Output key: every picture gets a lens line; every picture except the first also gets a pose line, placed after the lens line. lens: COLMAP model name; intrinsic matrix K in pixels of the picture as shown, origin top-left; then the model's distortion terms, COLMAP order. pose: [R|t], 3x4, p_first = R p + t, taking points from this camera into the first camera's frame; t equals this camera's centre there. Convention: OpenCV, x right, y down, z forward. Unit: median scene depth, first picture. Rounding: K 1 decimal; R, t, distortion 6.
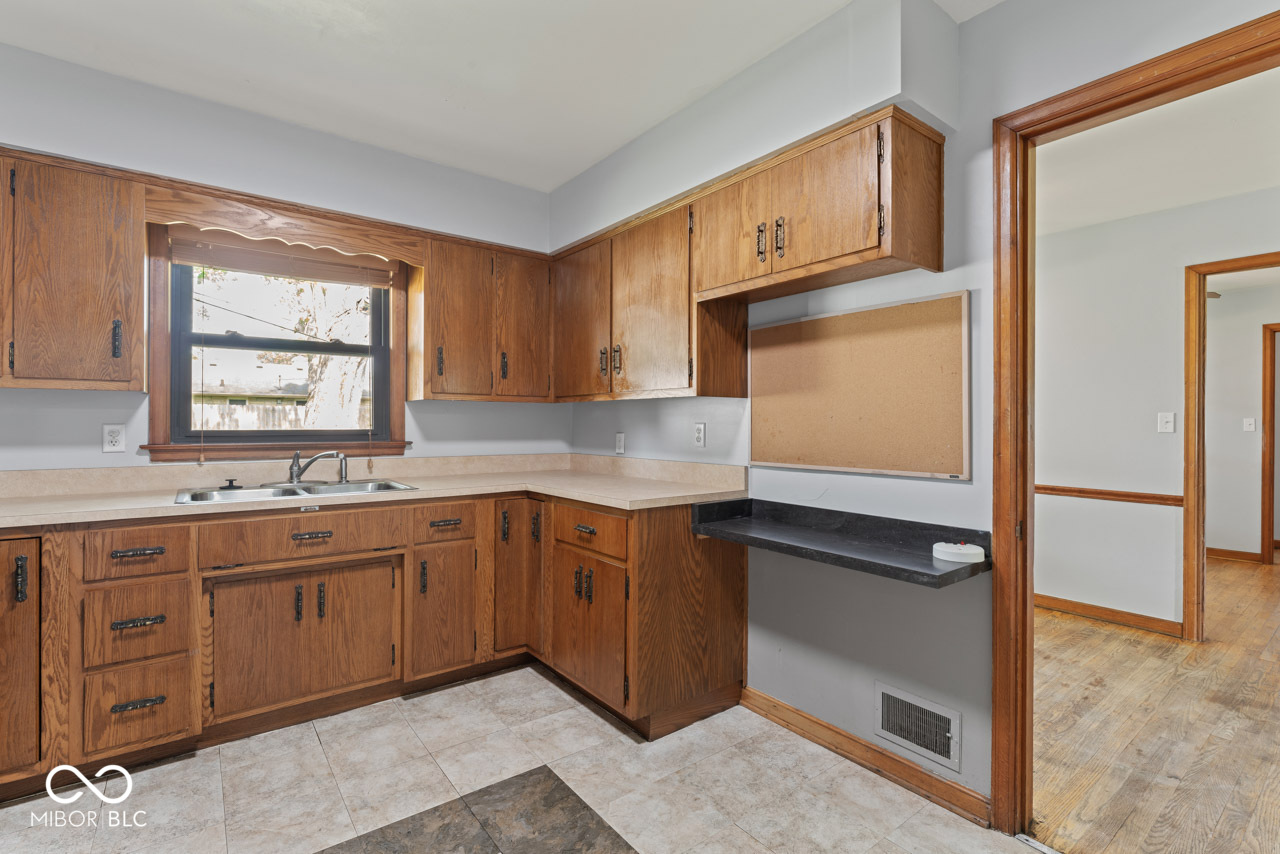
lens RADIAL K [[587.4, 0, 636.5], [0, 587.4, 421.6], [0, 0, 1]] dist [-0.002740, -0.000872]
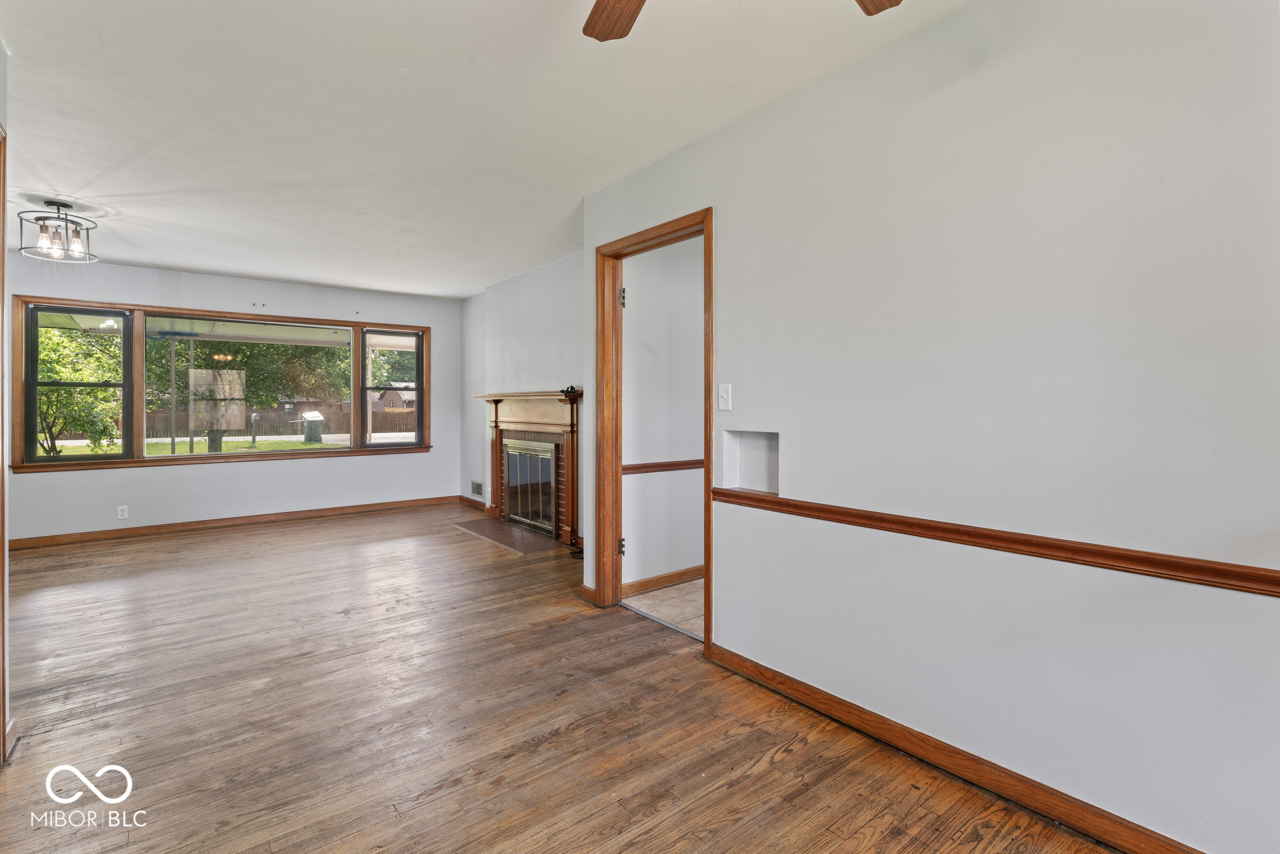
lens RADIAL K [[587.4, 0, 643.3], [0, 587.4, 418.2], [0, 0, 1]] dist [-0.002740, -0.000872]
pose [[-0.999630, -0.006201, -0.026488, 0.668981], [-0.006667, 0.999824, 0.017558, 0.015952], [0.026375, 0.017729, -0.999495, 1.925247]]
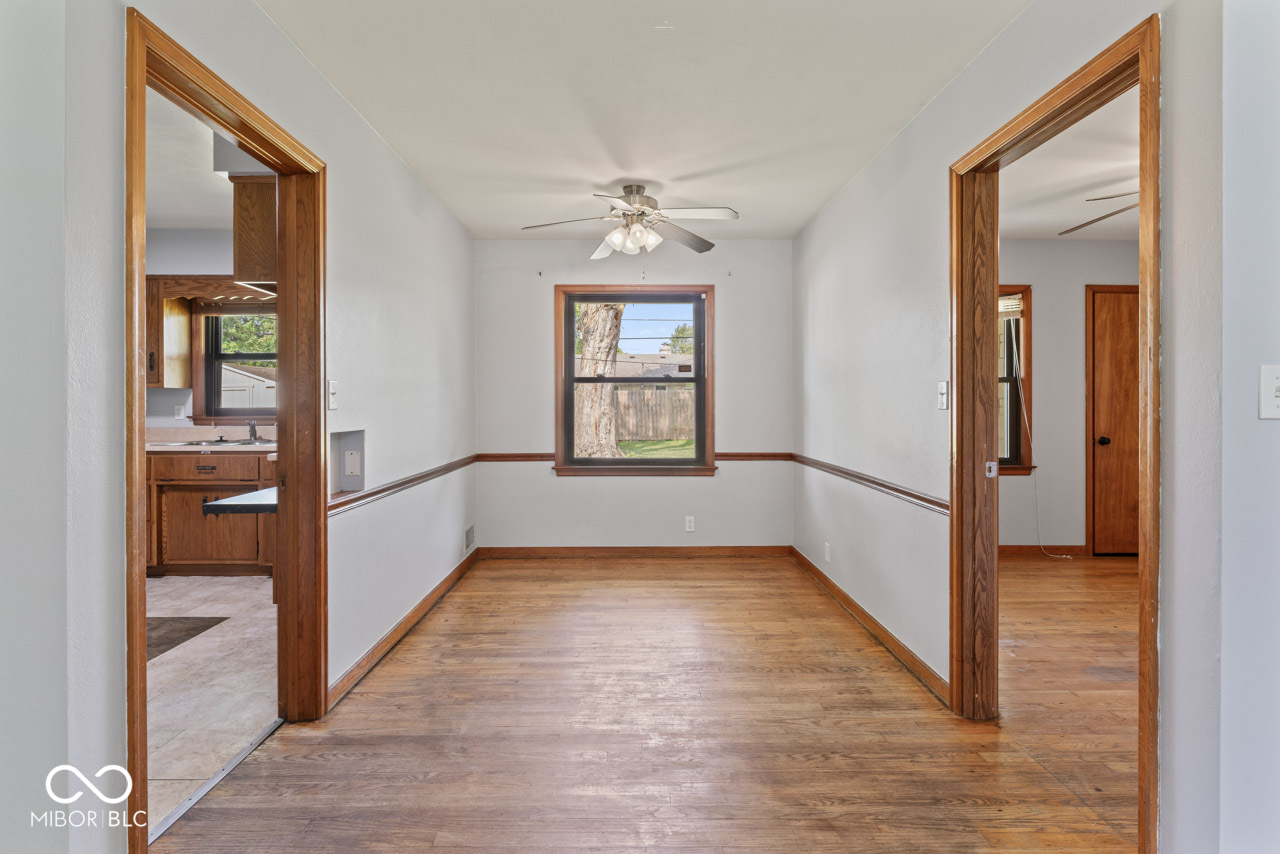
lens RADIAL K [[627.8, 0, 634.4], [0, 627.8, 405.5], [0, 0, 1]] dist [-0.002981, -0.000116]
pose [[0.795375, -0.007478, -0.606071, 1.520219], [0.009239, 0.999957, -0.000213, 0.019717], [0.606047, -0.005430, 0.795410, 0.275621]]
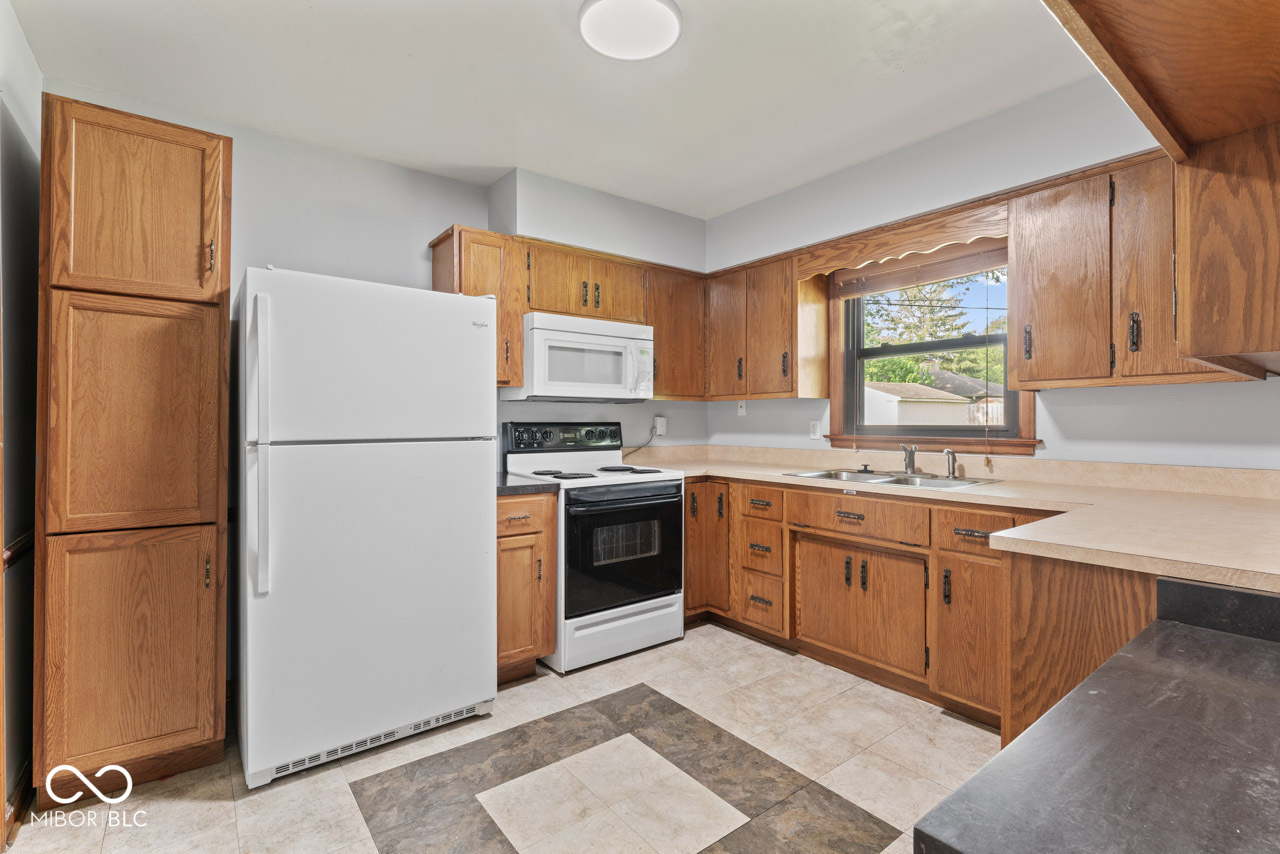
lens RADIAL K [[587.4, 0, 638.1], [0, 587.4, 421.0], [0, 0, 1]] dist [-0.002740, -0.000872]
pose [[0.004787, -0.003041, -0.999984, 0.579688], [0.006453, 0.999975, -0.003011, 0.007714], [0.999968, -0.006438, 0.004806, 0.548820]]
